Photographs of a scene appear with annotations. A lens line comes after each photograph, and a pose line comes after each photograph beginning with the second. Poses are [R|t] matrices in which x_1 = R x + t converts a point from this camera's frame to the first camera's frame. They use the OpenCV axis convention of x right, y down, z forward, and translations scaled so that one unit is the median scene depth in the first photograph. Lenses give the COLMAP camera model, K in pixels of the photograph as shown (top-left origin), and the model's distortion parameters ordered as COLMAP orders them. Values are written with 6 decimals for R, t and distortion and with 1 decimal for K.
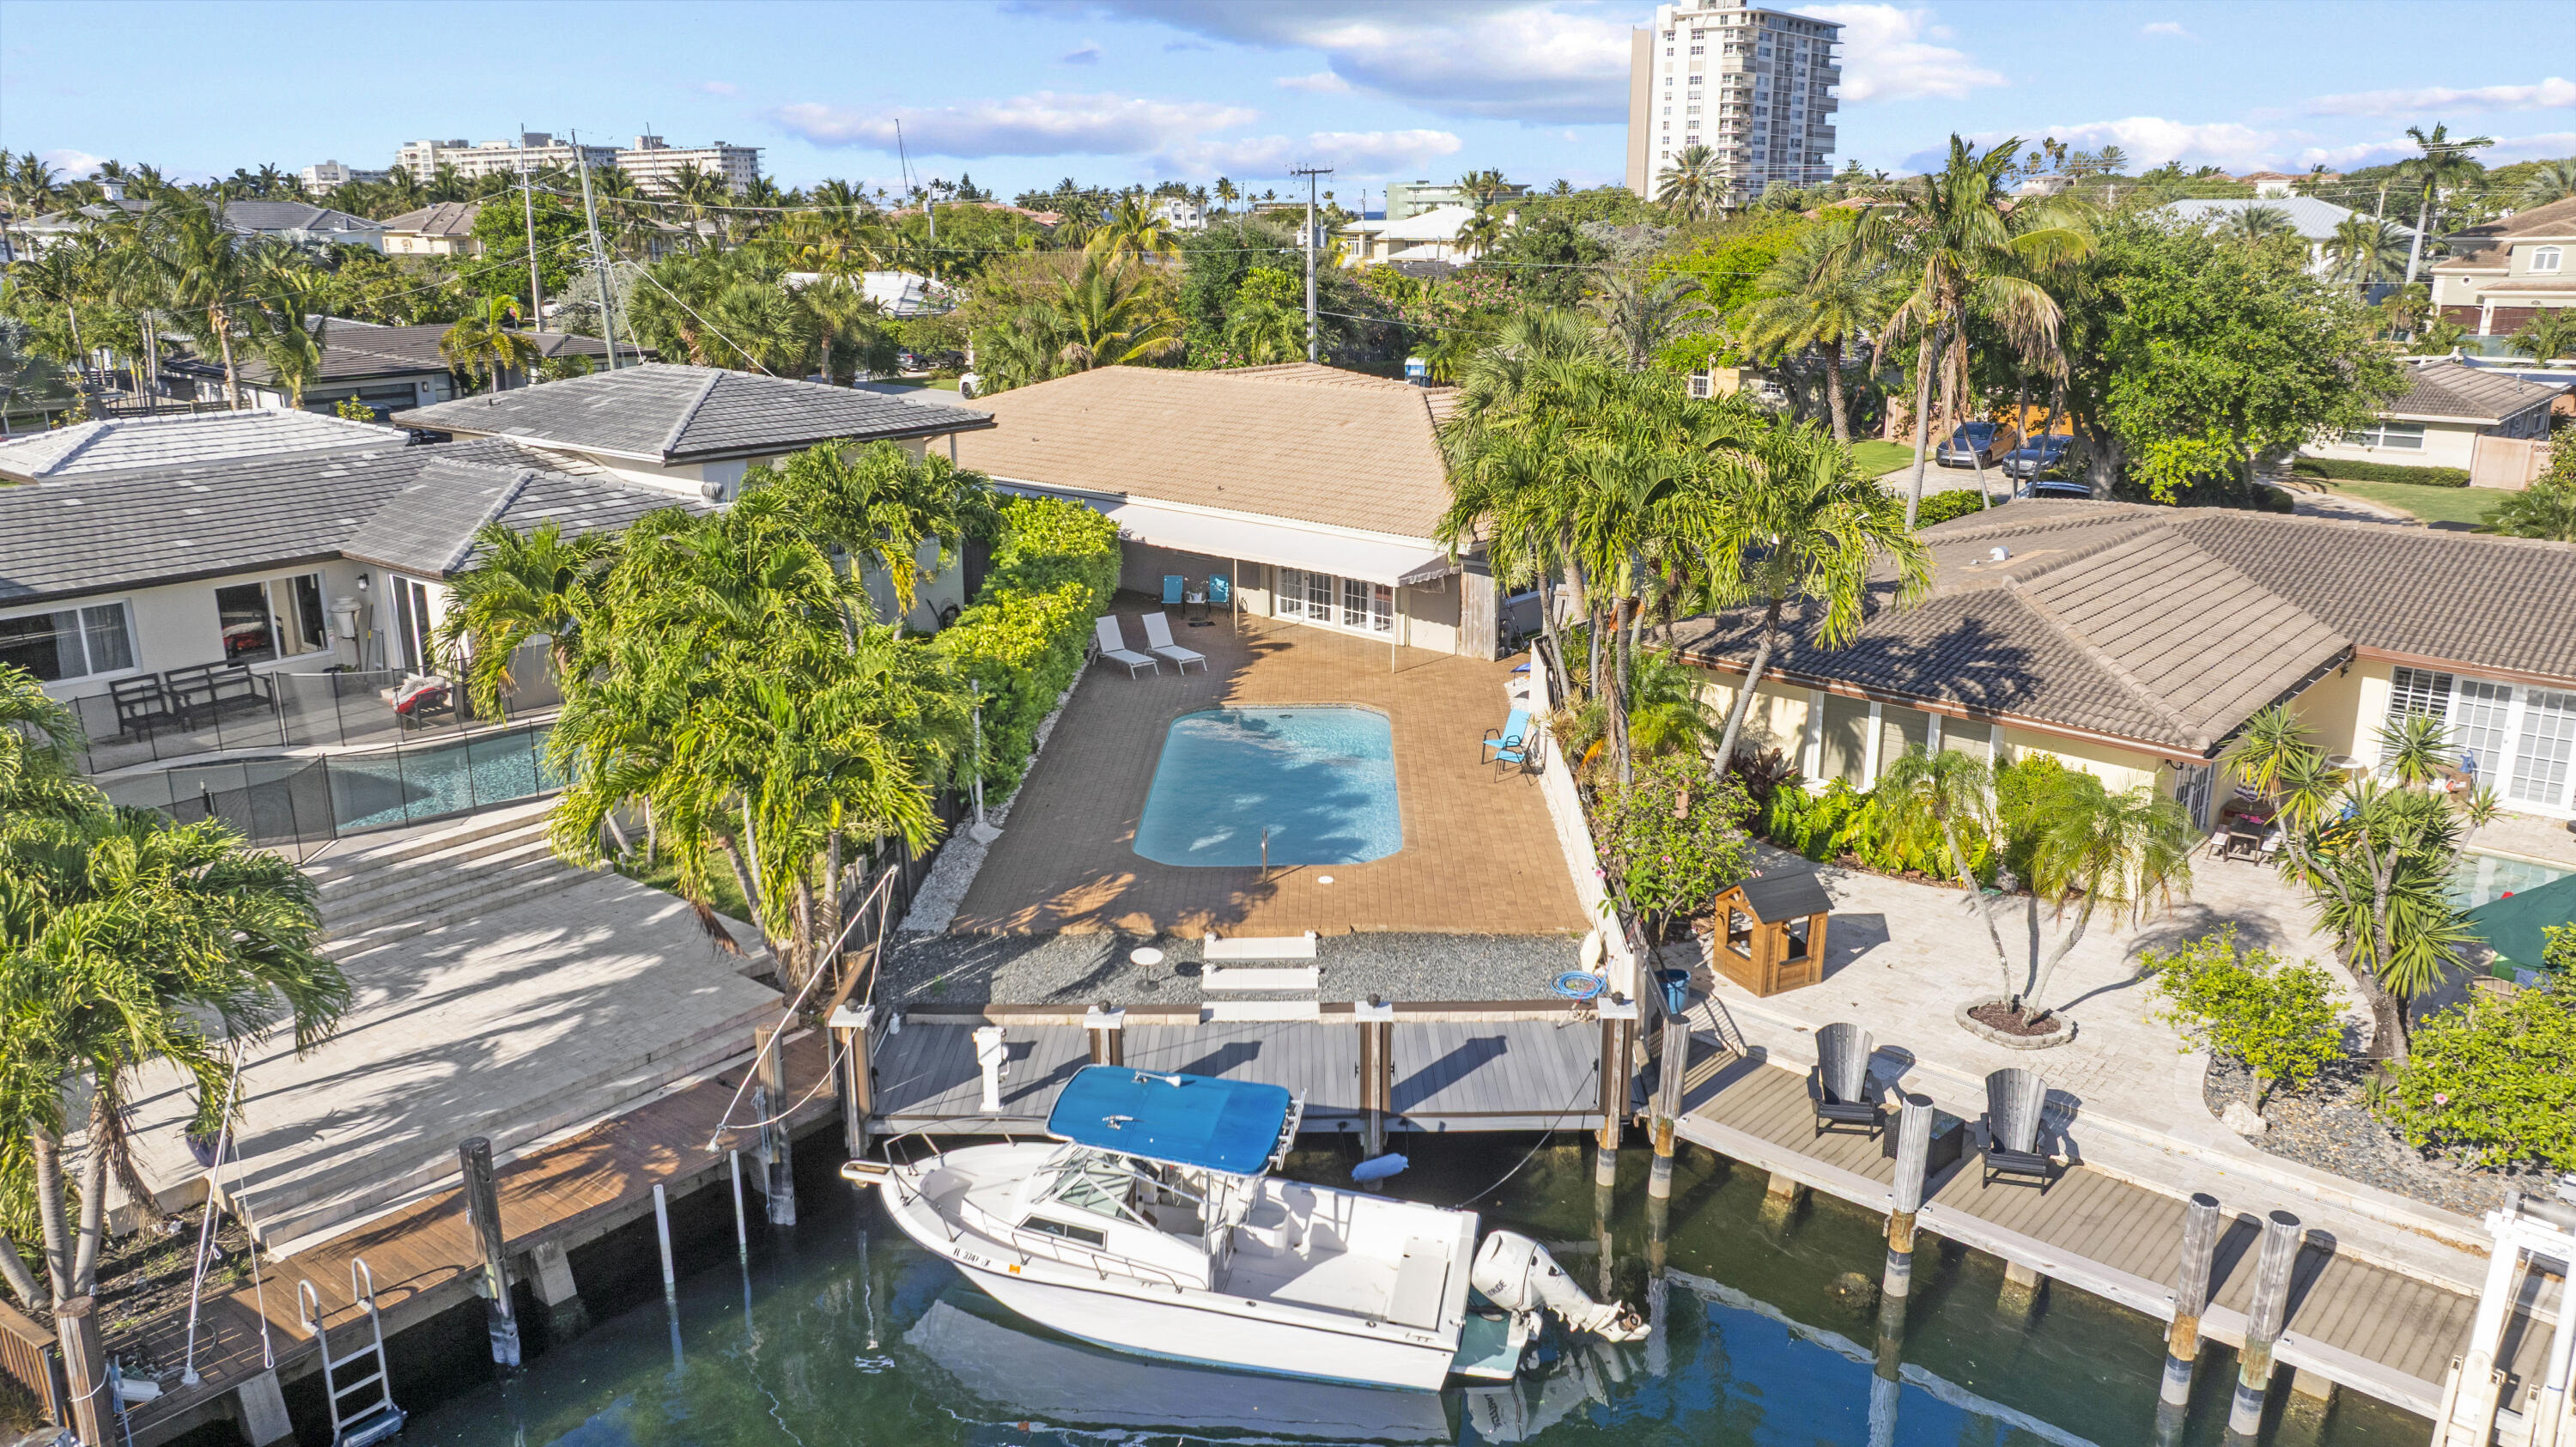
lens RADIAL K [[1801.9, 0, 1311.0], [0, 1801.9, 704.1], [0, 0, 1]] dist [-0.000650, 0.002637]
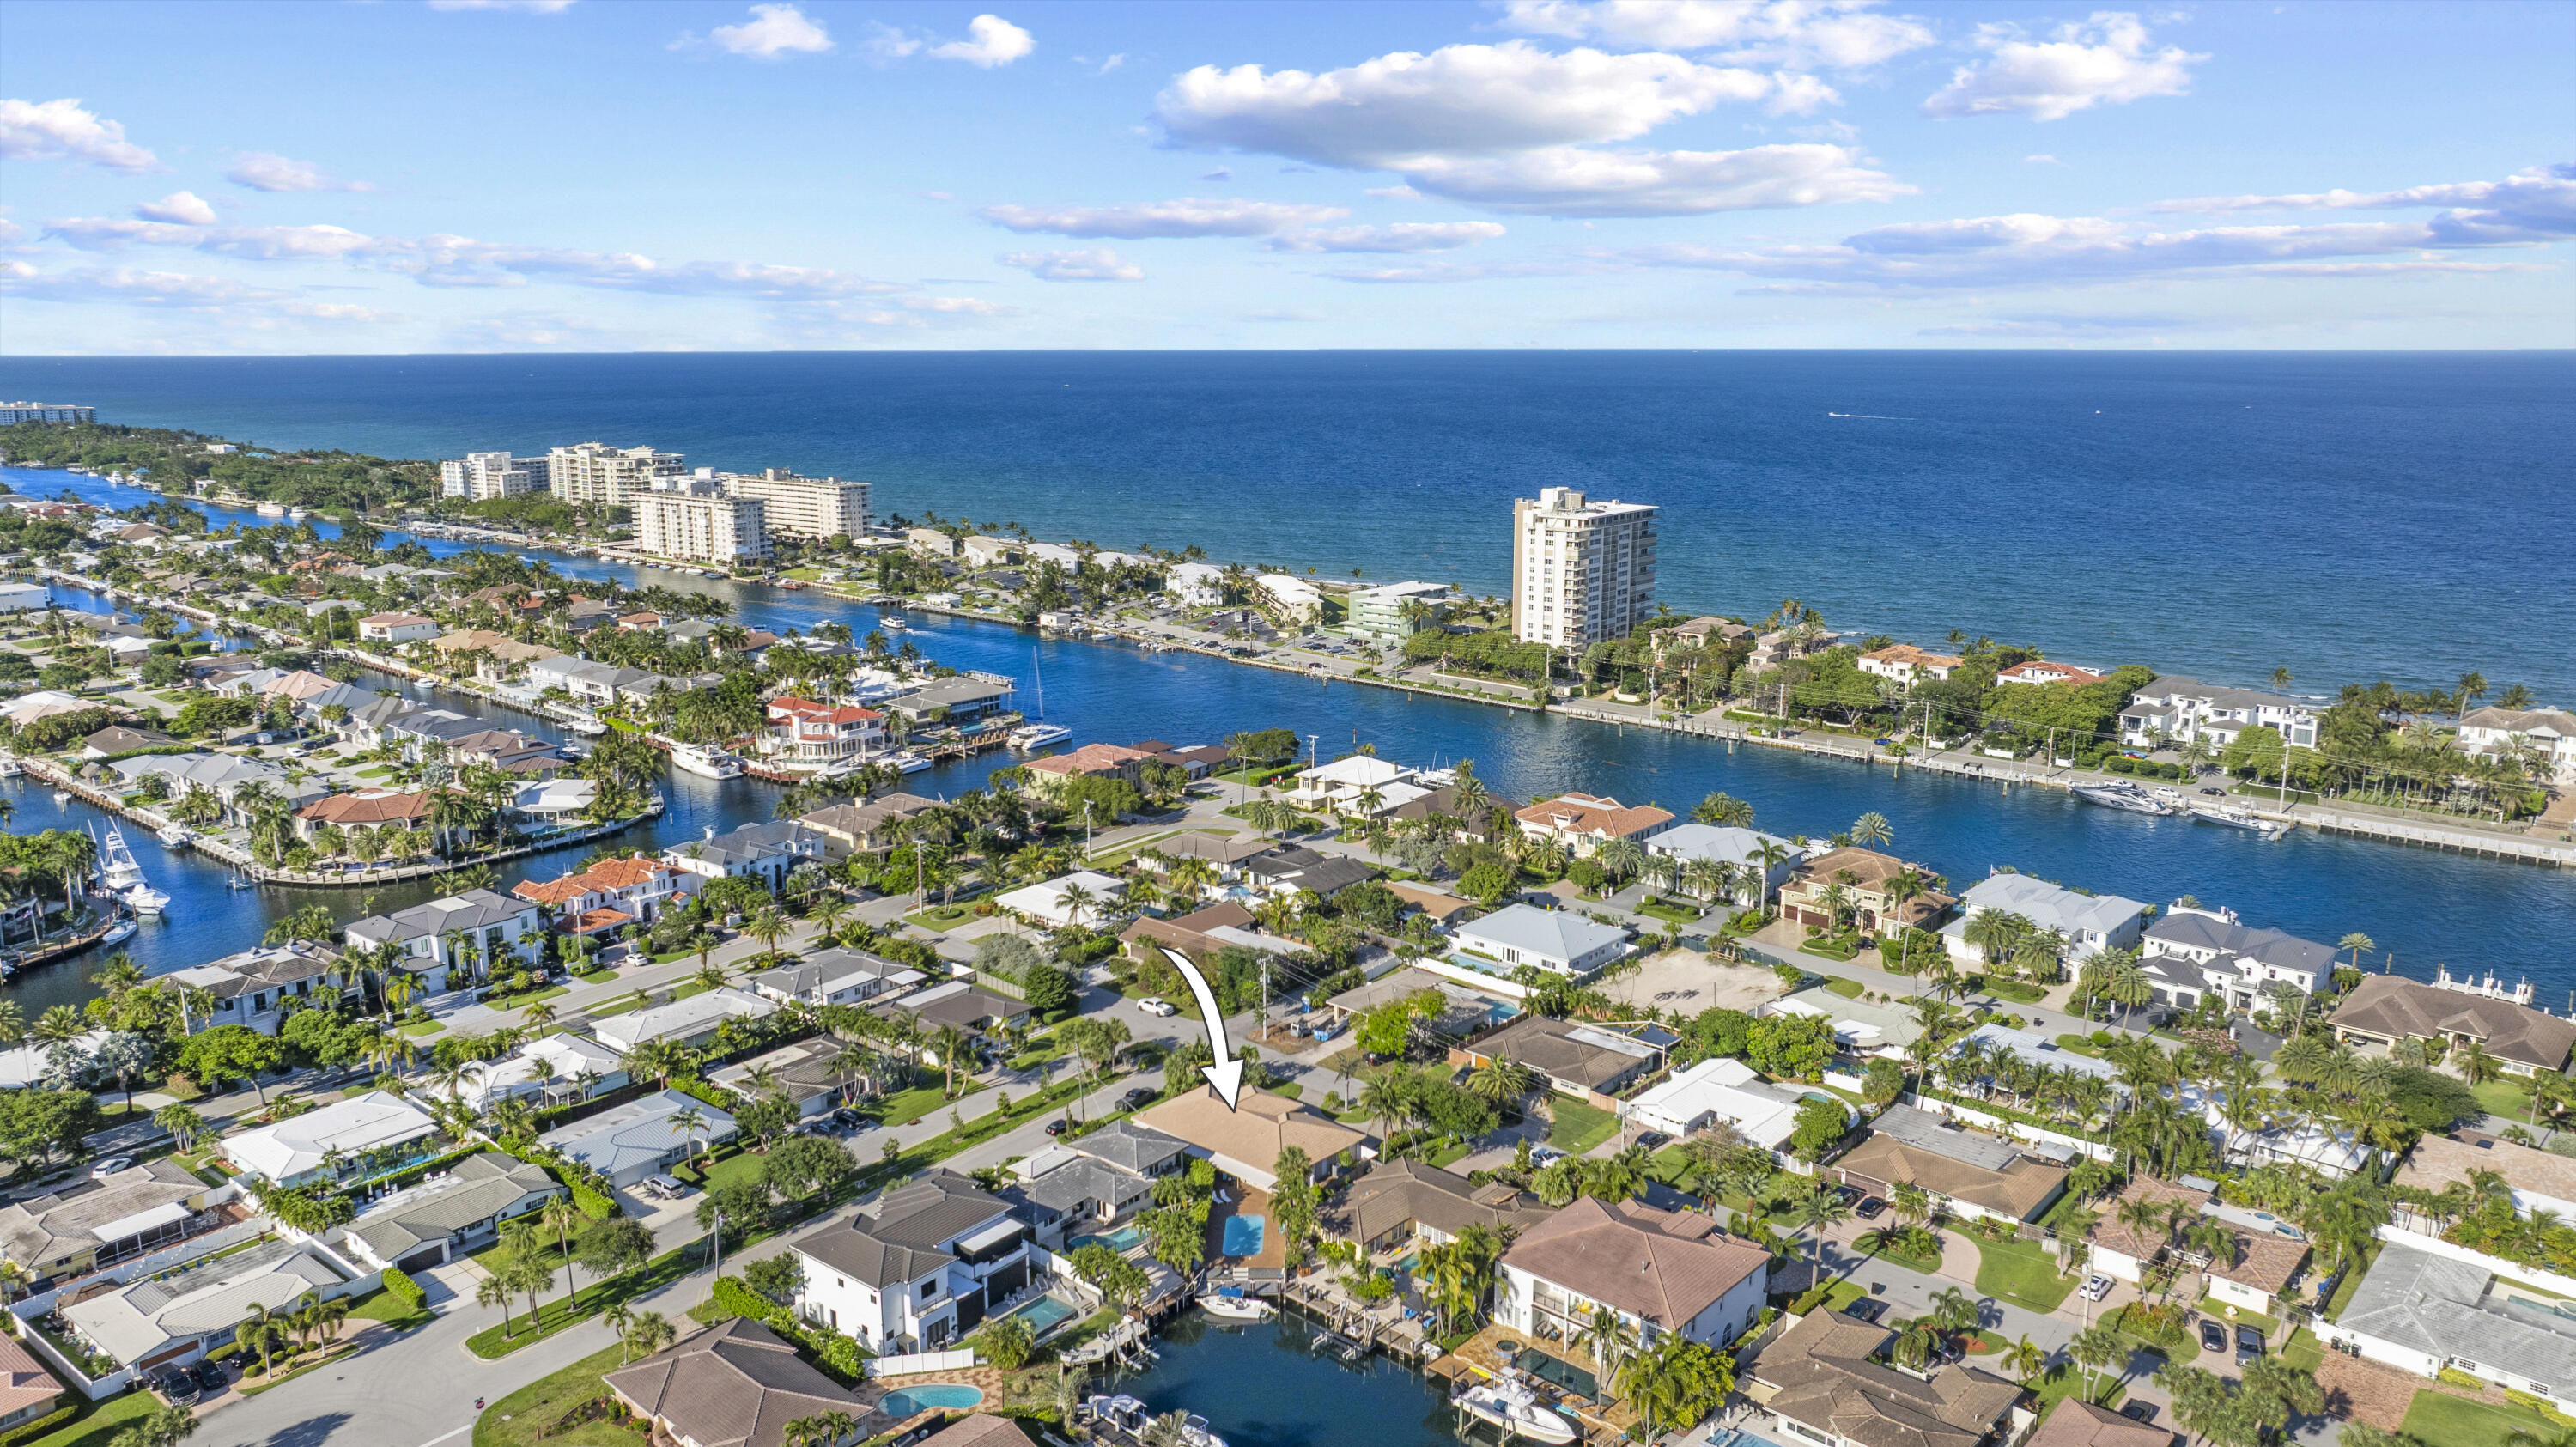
lens RADIAL K [[1810.7, 0, 1301.7], [0, 1810.7, 710.8], [0, 0, 1]] dist [-0.015786, -0.001341]
pose [[0.999948, -0.002007, -0.009982, 0.260452], [0.001362, 0.997934, -0.064238, -1.440530], [0.010090, 0.064221, 0.997885, -5.624572]]
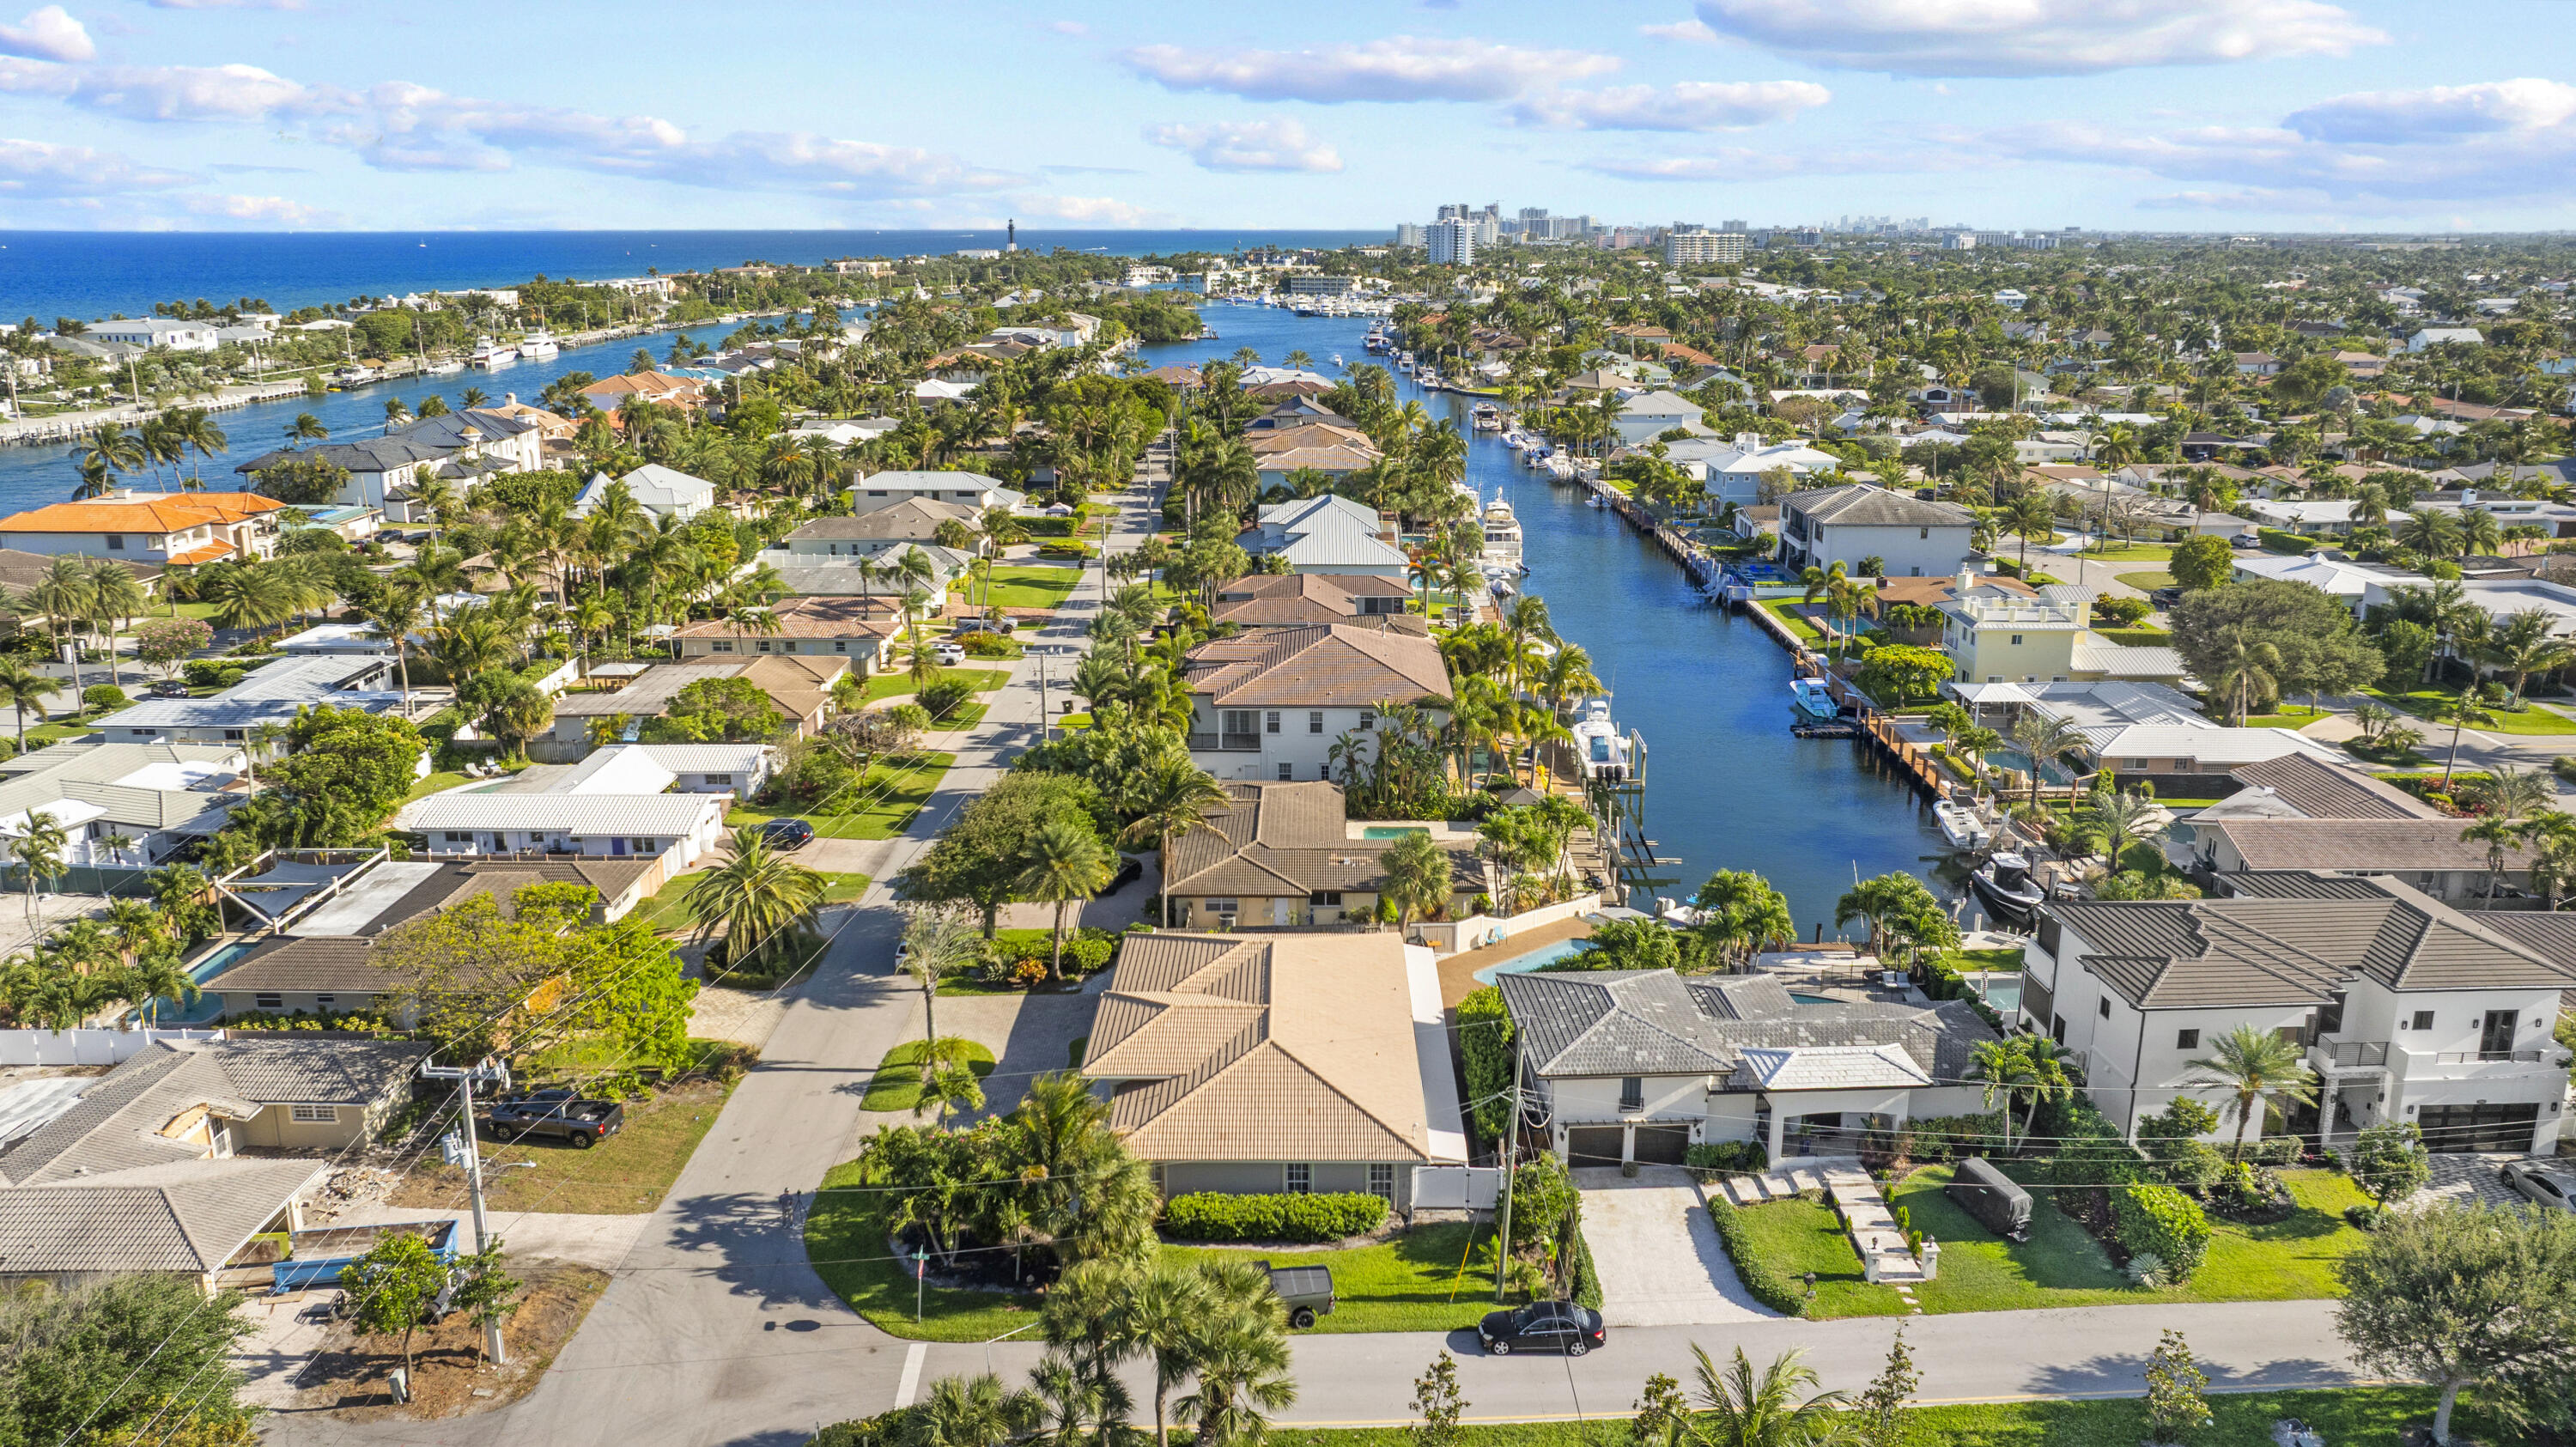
lens RADIAL K [[1858.8, 0, 1305.2], [0, 1858.8, 708.7], [0, 0, 1]] dist [-0.013790, -0.005794]
pose [[-0.659520, -0.190476, 0.727153, -2.154908], [0.196770, 0.889882, 0.411571, -1.910025], [-0.725475, 0.414522, -0.549415, 3.115332]]
